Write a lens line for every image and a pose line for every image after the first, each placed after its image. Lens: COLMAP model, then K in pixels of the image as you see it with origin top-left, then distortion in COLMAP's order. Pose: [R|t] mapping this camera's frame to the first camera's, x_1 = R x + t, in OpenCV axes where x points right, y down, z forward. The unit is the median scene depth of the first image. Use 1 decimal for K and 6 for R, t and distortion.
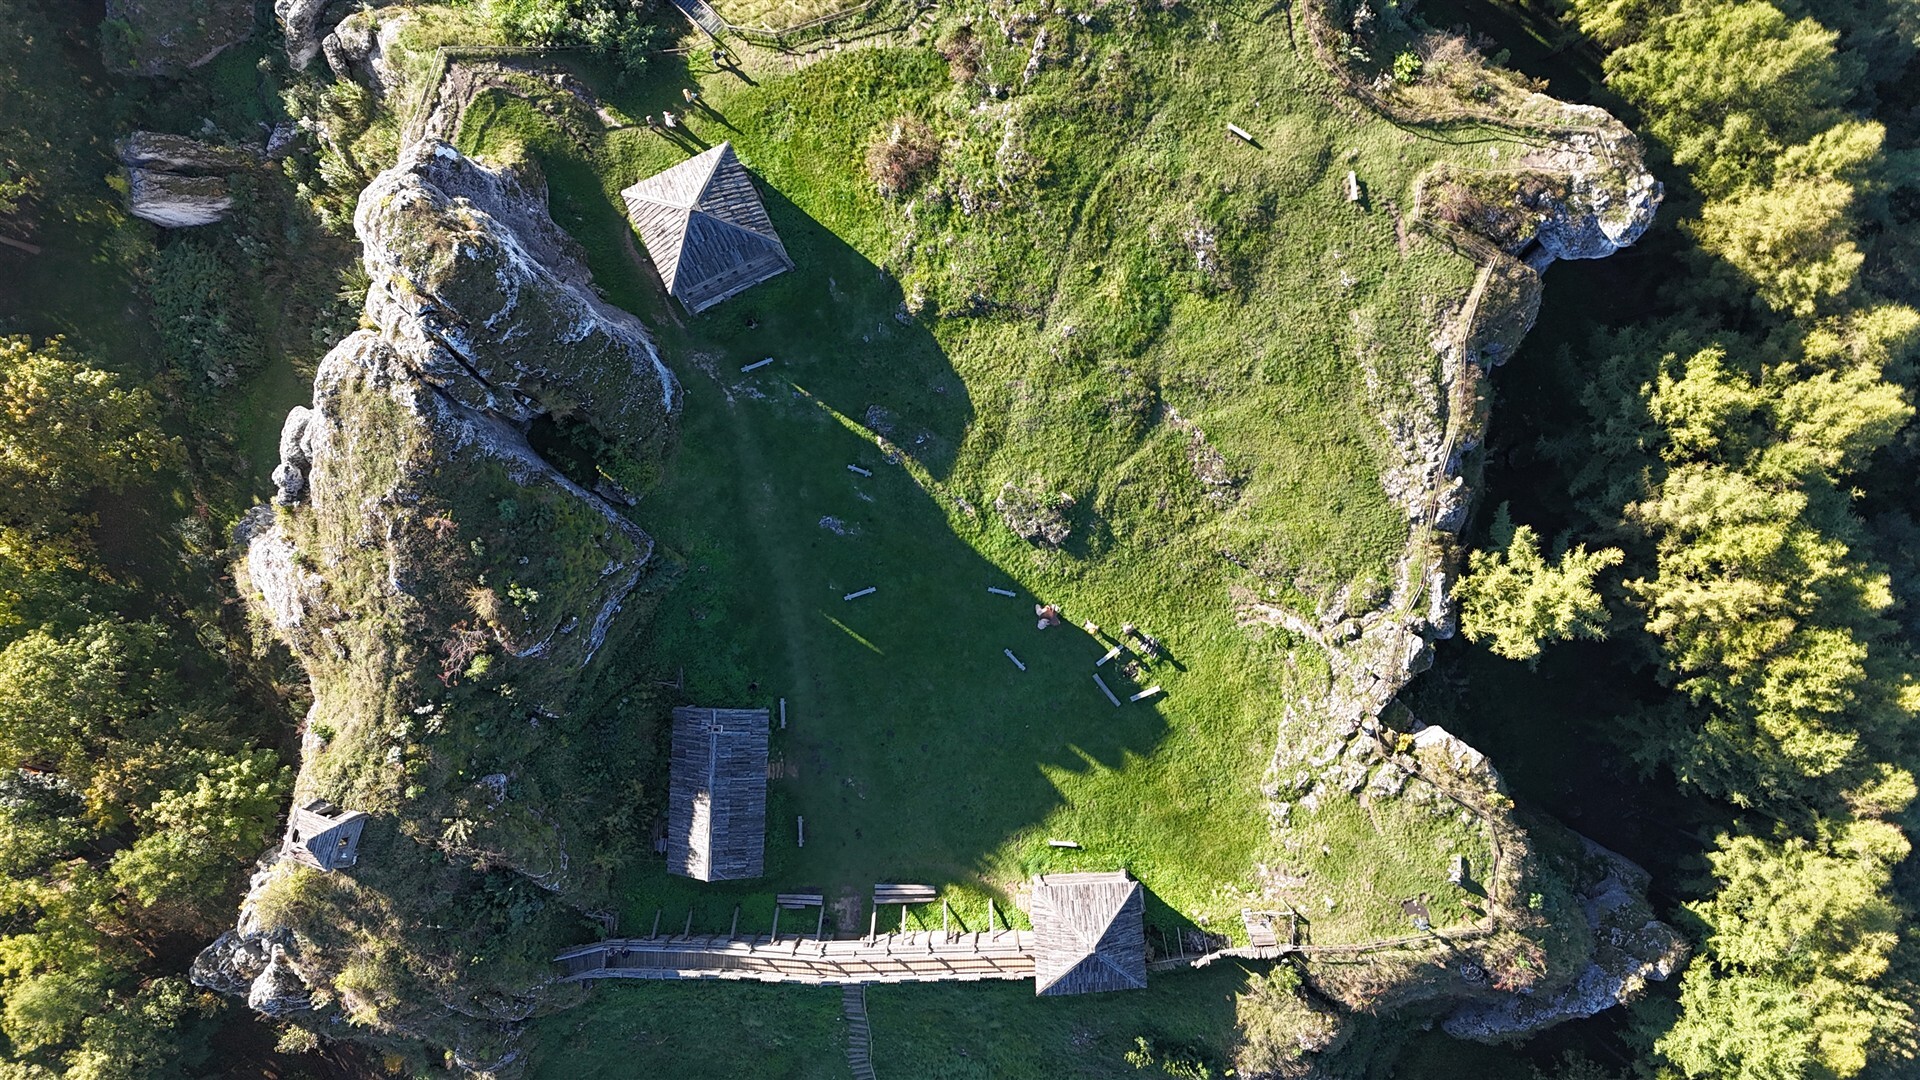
lens RADIAL K [[1370.3, 0, 958.1], [0, 1370.3, 541.7], [0, 0, 1]] dist [0.121159, -0.184792]
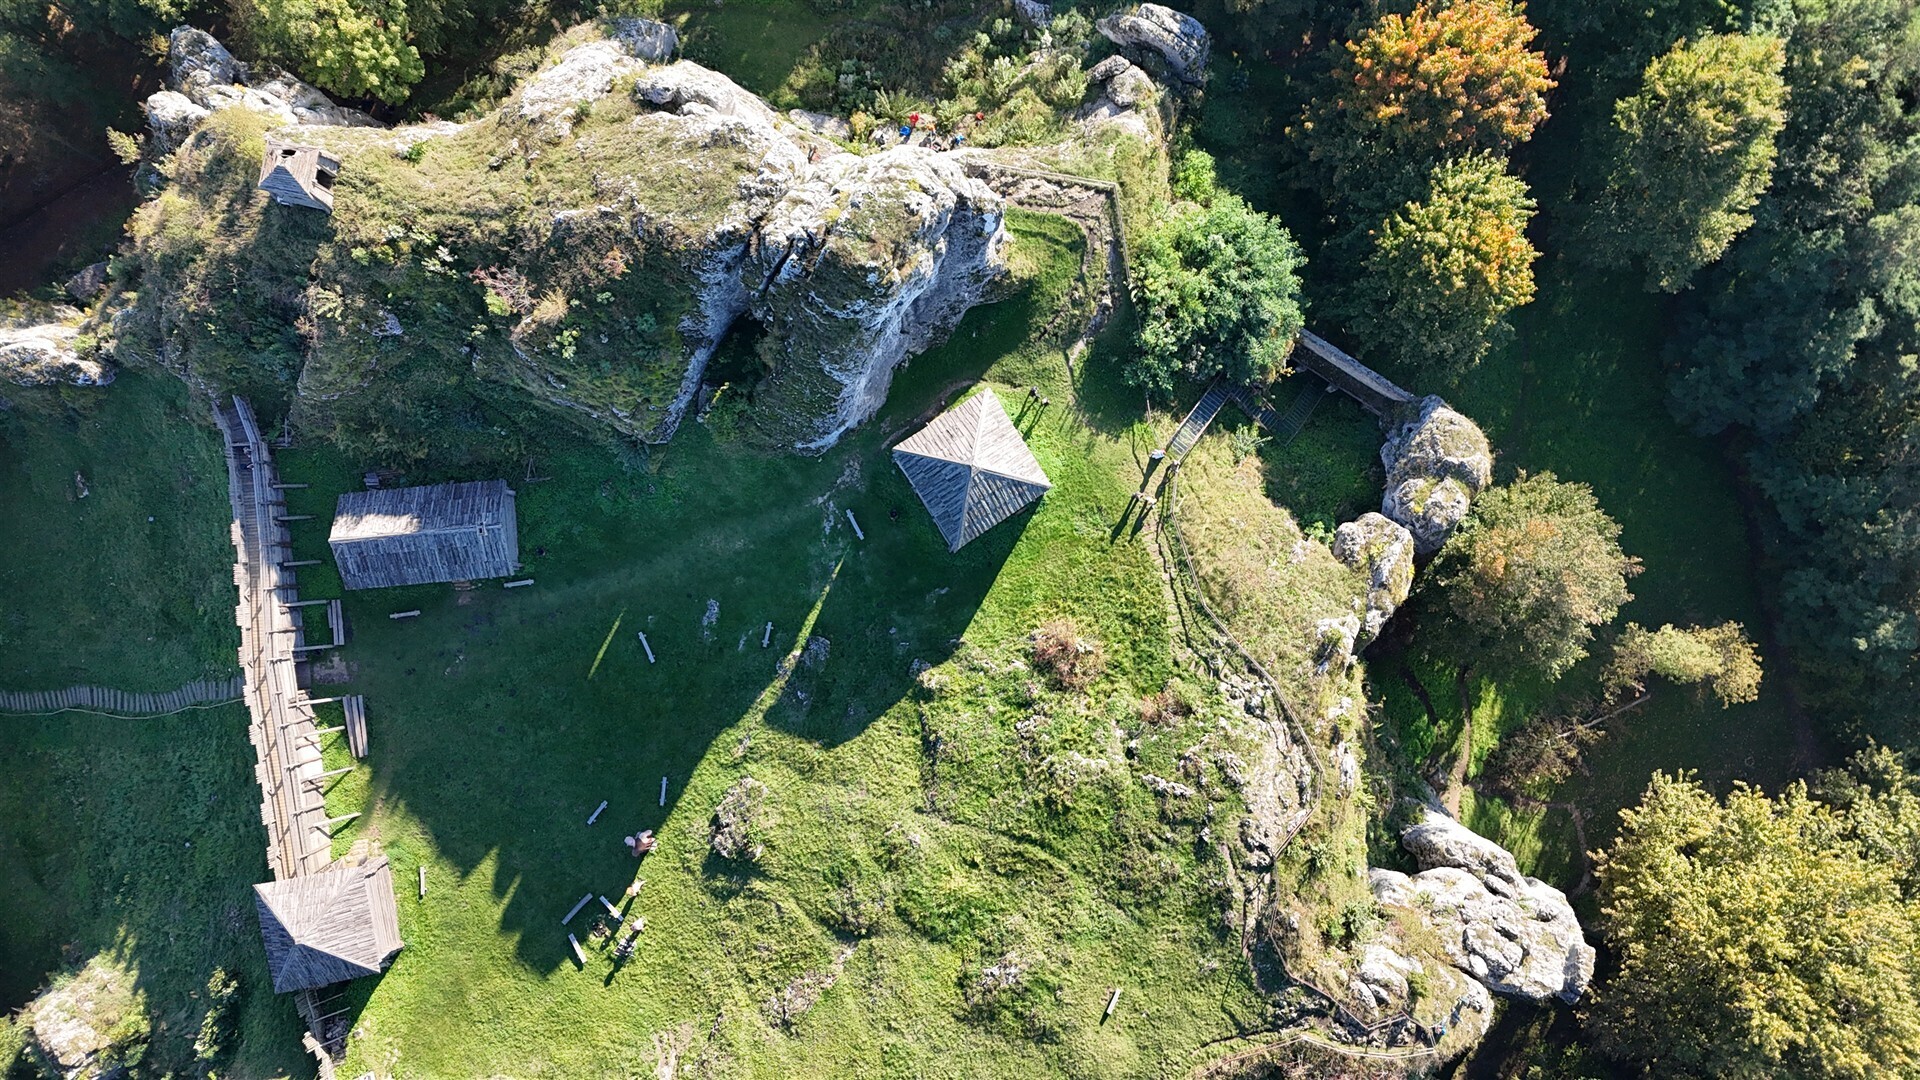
lens RADIAL K [[1370.3, 0, 958.1], [0, 1370.3, 541.7], [0, 0, 1]] dist [0.121159, -0.184792]
pose [[0.121517, 0.992428, 0.017883, -0.146840], [-0.992515, 0.121267, 0.014445, -0.222727], [0.012167, -0.019505, 0.999736, 0.005891]]
